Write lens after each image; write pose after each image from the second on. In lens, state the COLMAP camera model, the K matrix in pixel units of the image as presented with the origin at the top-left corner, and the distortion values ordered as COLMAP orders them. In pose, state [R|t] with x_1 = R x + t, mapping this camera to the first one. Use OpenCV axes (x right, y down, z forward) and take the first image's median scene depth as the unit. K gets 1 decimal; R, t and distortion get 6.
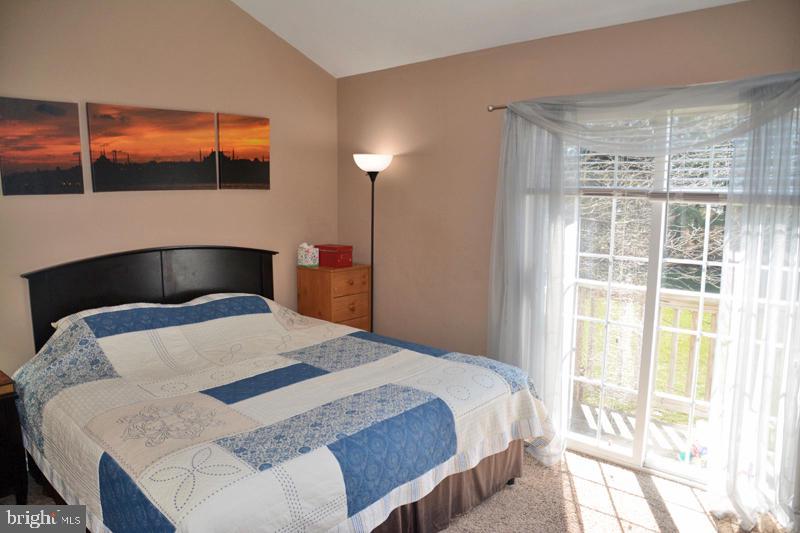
lens RADIAL K [[566.3, 0, 395.6], [0, 566.3, 280.7], [0, 0, 1]] dist [-0.133251, 0.078496]
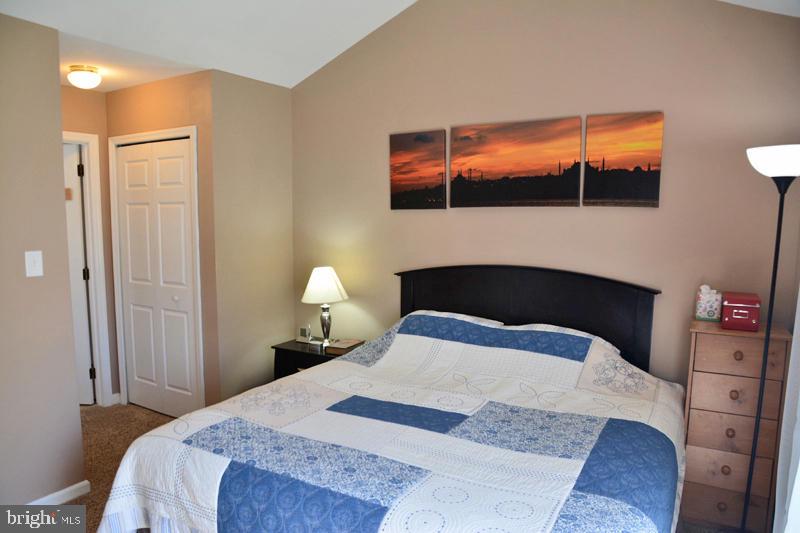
lens RADIAL K [[563.6, 0, 384.9], [0, 563.6, 283.9], [0, 0, 1]] dist [-0.115794, 0.043262]
pose [[0.206223, 0.121358, -0.970950, 0.539261], [-0.152172, 0.984184, 0.090692, -0.092378], [0.966600, 0.129049, 0.221429, 0.633439]]
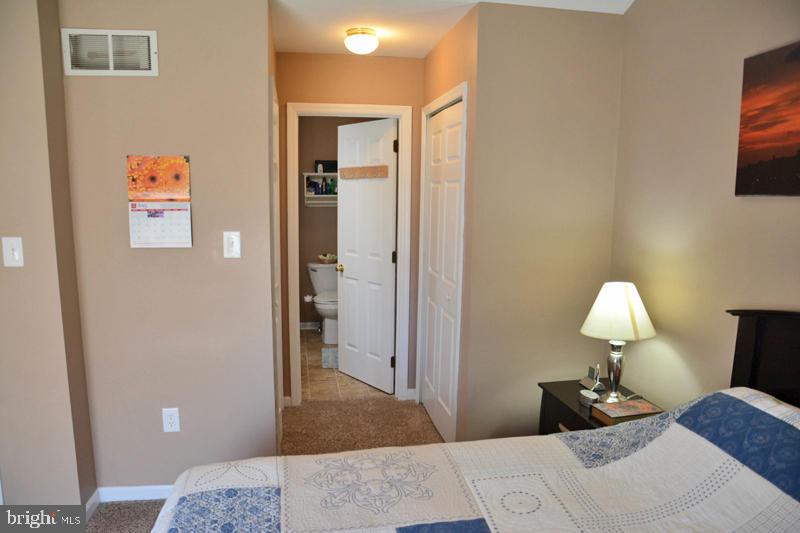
lens RADIAL K [[566.3, 0, 395.6], [0, 566.3, 280.7], [0, 0, 1]] dist [-0.133251, 0.078496]
pose [[-0.598973, 0.118816, -0.791906, 0.120067], [-0.132619, 0.960555, 0.244429, -0.148842], [0.789711, 0.251428, -0.559589, 0.960625]]
